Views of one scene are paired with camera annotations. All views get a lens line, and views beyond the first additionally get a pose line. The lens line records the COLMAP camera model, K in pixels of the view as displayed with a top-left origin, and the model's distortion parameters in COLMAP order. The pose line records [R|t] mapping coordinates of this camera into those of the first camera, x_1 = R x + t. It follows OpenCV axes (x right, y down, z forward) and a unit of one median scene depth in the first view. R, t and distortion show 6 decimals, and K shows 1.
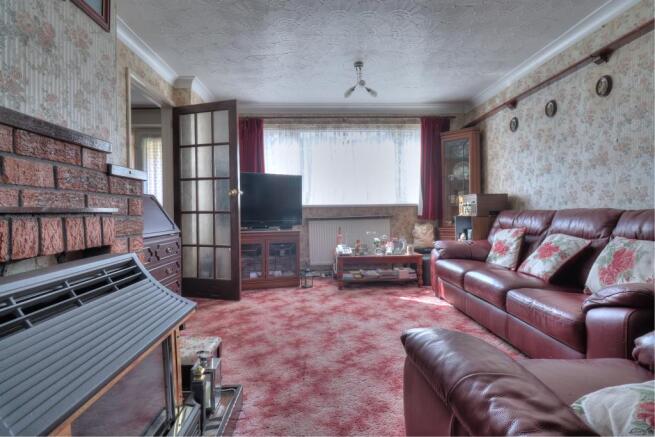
lens RADIAL K [[305.6, 0, 327.5], [0, 305.6, 210.7], [0, 0, 1]] dist [0.002463, 0.000076]
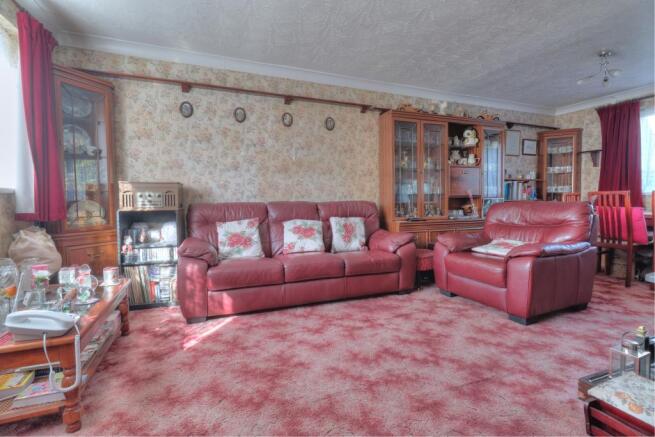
lens RADIAL K [[305.6, 0, 327.5], [0, 305.6, 210.7], [0, 0, 1]] dist [0.002463, 0.000076]
pose [[-0.329030, -0.020522, 0.944097, -0.482733], [0.004875, 0.999714, 0.023430, 0.003403], [-0.944307, 0.012311, -0.328836, 1.082903]]
